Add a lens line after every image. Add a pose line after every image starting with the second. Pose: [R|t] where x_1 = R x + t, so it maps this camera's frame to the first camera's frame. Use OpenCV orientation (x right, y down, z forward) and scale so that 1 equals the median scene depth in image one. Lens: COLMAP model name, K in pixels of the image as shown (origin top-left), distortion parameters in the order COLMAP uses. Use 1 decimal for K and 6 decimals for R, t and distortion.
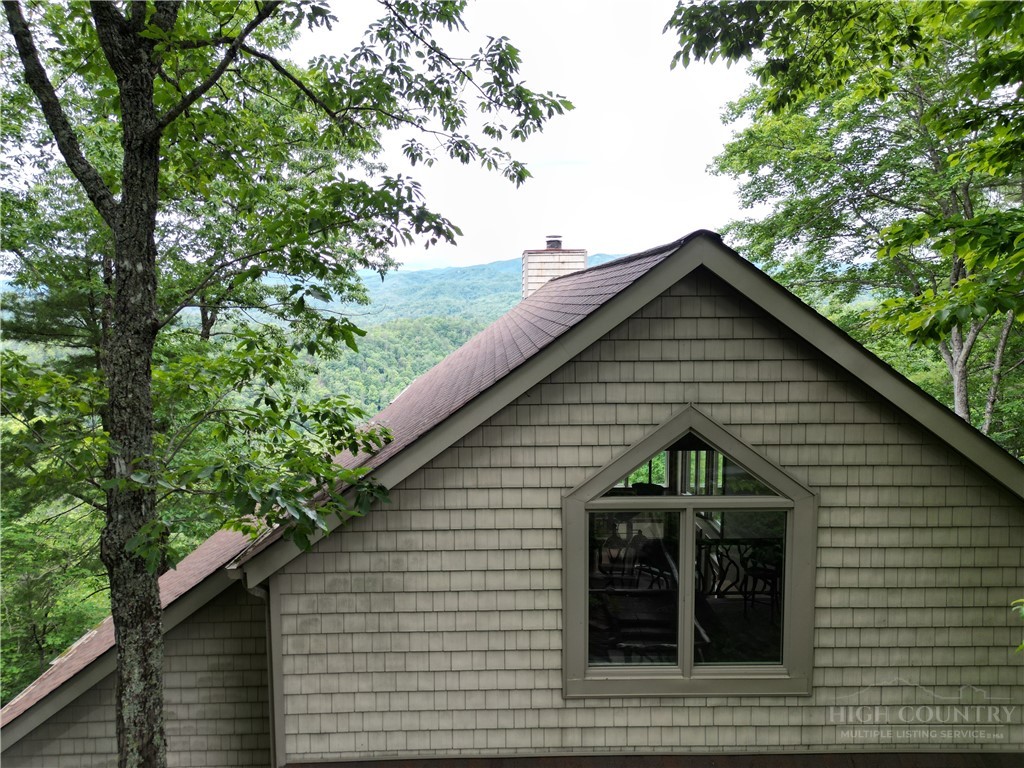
lens RADIAL K [[722.4, 0, 515.2], [0, 722.4, 382.4], [0, 0, 1]] dist [0.072043, -0.064578]
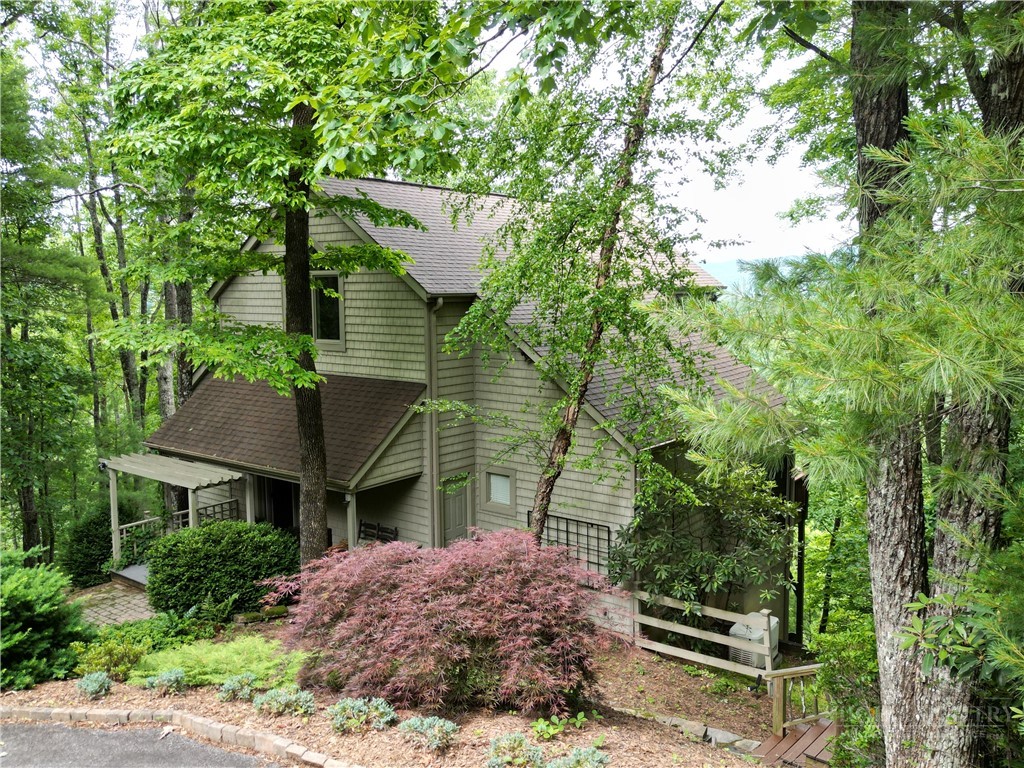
lens RADIAL K [[840.5, 0, 510.8], [0, 840.5, 381.8], [0, 0, 1]] dist [0.049704, -0.008213]
pose [[0.775447, 0.068137, -0.627725, 2.663260], [-0.063210, 0.997543, 0.030194, 0.409666], [0.628241, 0.016265, 0.777849, -0.881535]]
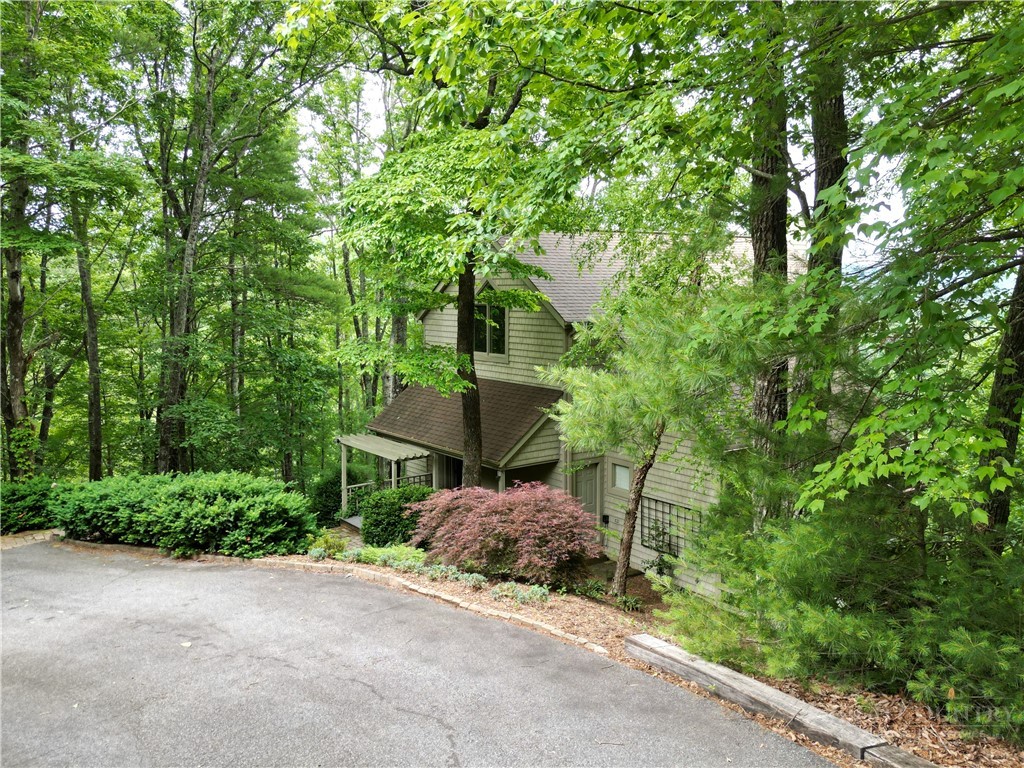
lens RADIAL K [[831.3, 0, 512.0], [0, 831.3, 384.0], [0, 0, 1]] dist [0.134426, -0.000304]
pose [[0.585980, 0.094718, -0.804771, 3.411732], [-0.090394, 0.994587, 0.051240, 0.327455], [0.805268, 0.042721, 0.591370, -1.174821]]
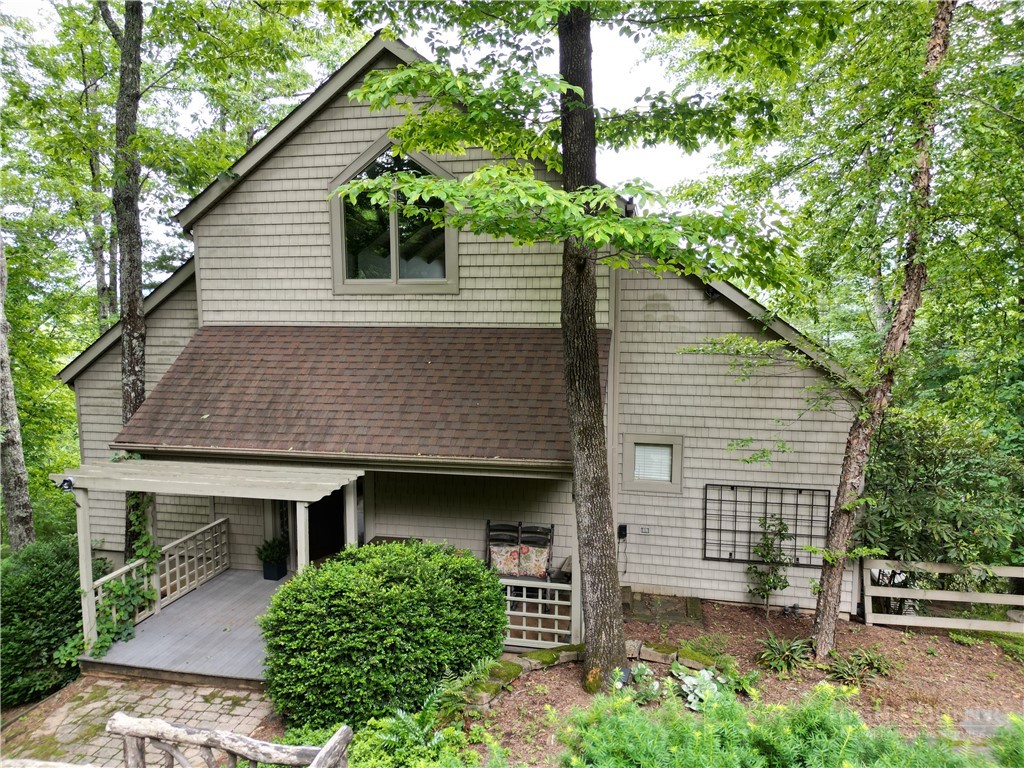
lens RADIAL K [[722.4, 0, 515.2], [0, 722.4, 382.4], [0, 0, 1]] dist [0.072043, -0.064578]
pose [[0.972095, 0.027394, -0.232984, 0.970602], [-0.026014, 0.999621, 0.008997, 0.631534], [0.233142, -0.002685, 0.972439, -0.721193]]
